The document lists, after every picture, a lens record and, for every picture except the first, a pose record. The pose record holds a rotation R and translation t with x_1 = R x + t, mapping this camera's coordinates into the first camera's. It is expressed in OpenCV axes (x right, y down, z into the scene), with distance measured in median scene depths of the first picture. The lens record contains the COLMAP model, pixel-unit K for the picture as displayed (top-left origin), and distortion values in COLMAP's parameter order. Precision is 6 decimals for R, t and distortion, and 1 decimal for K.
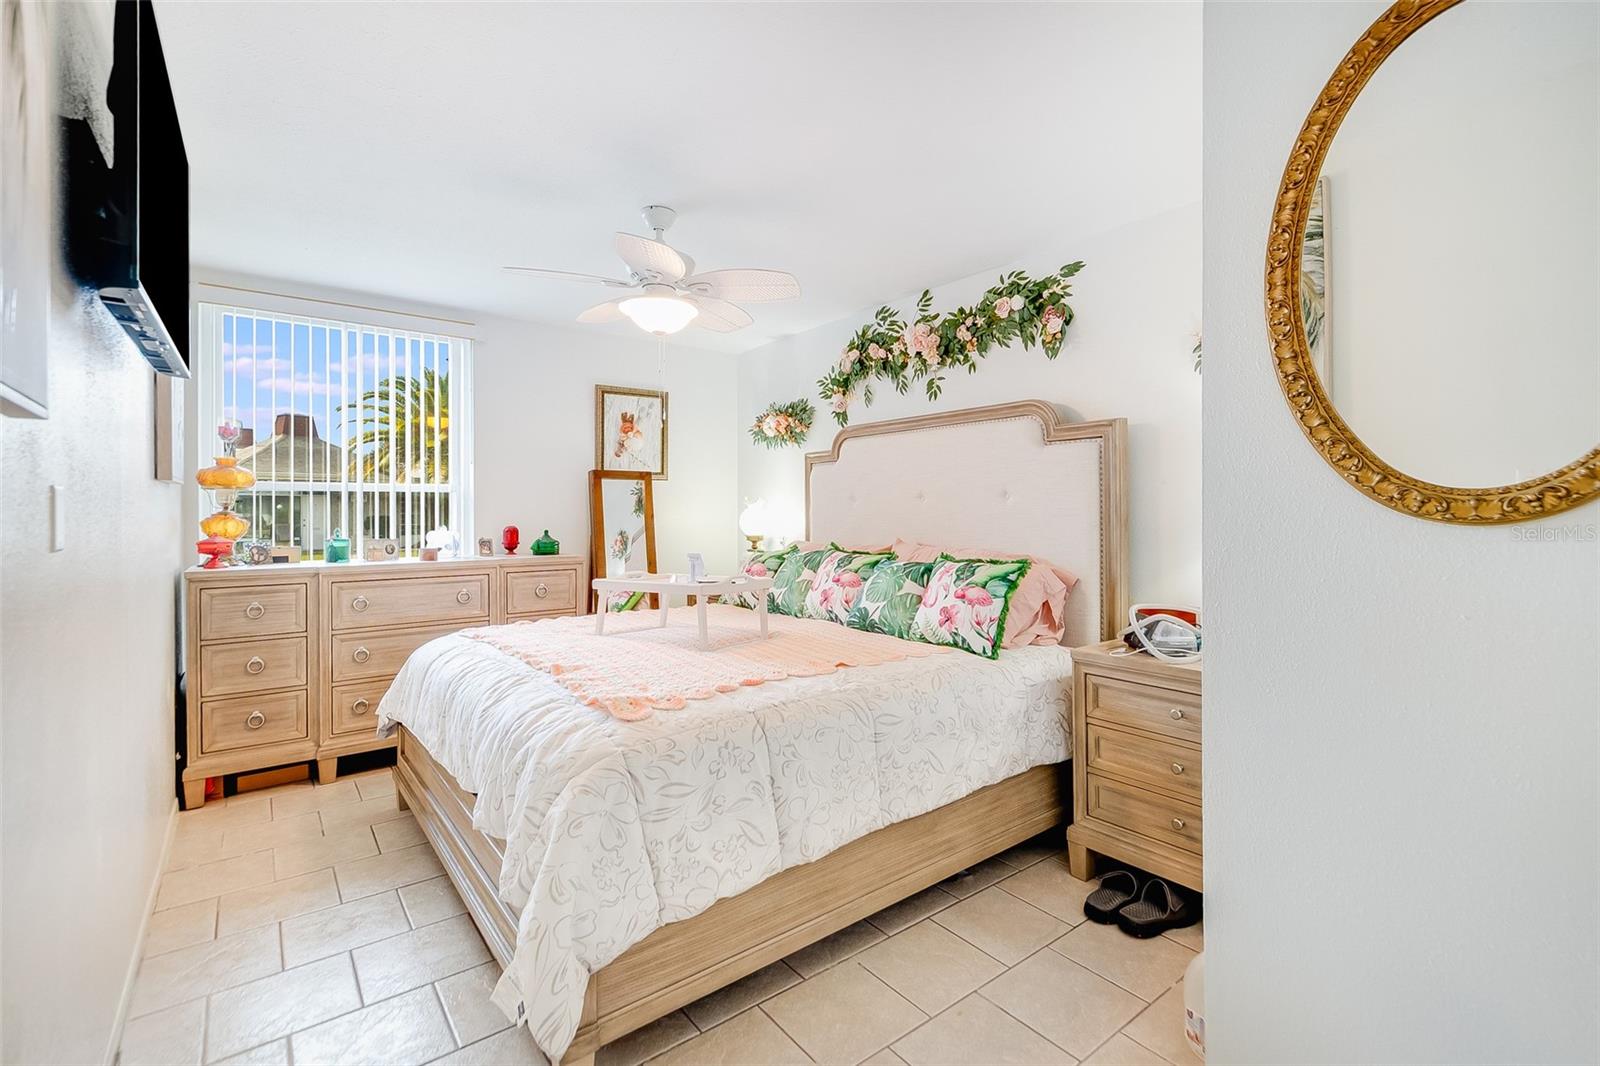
lens RADIAL K [[716.2, 0, 800.3], [0, 716.2, 507.8], [0, 0, 1]] dist [-0.000174, -0.000113]
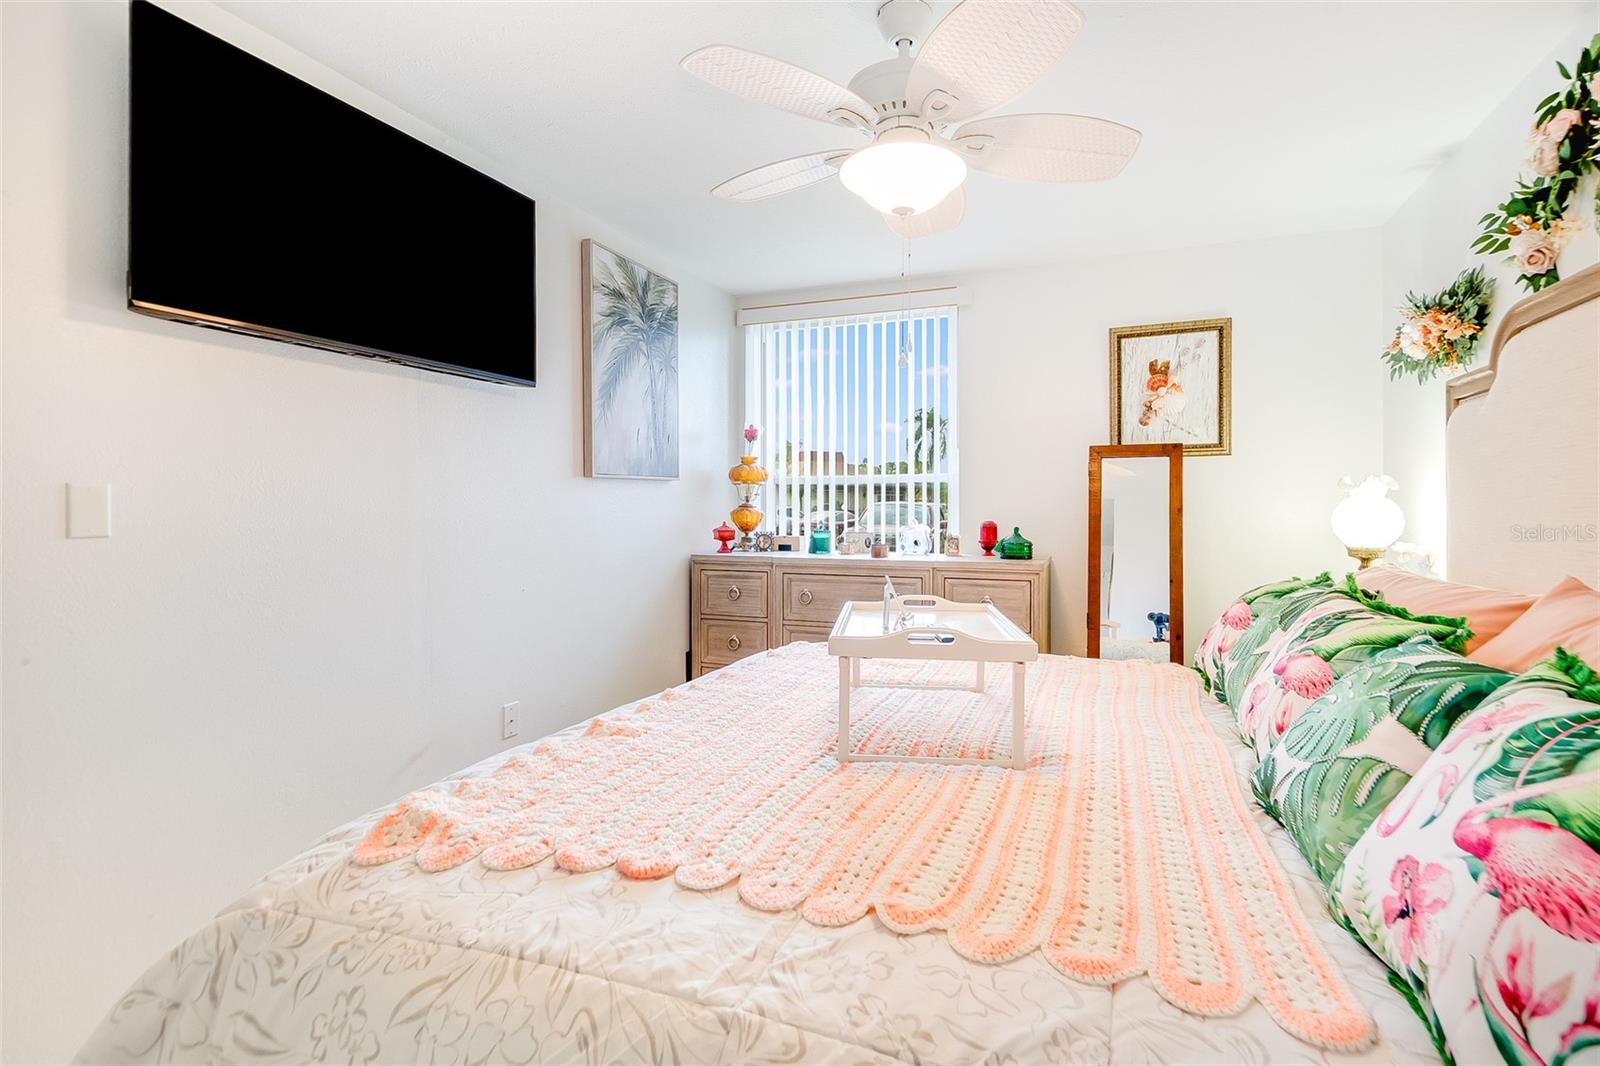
lens RADIAL K [[716.2, 0, 800.3], [0, 716.2, 507.8], [0, 0, 1]] dist [-0.000174, -0.000113]
pose [[0.539324, 0.005002, -0.842084, 0.171834], [0.004794, 0.999948, 0.009010, 0.001653], [0.842085, -0.008897, 0.539272, 0.374201]]
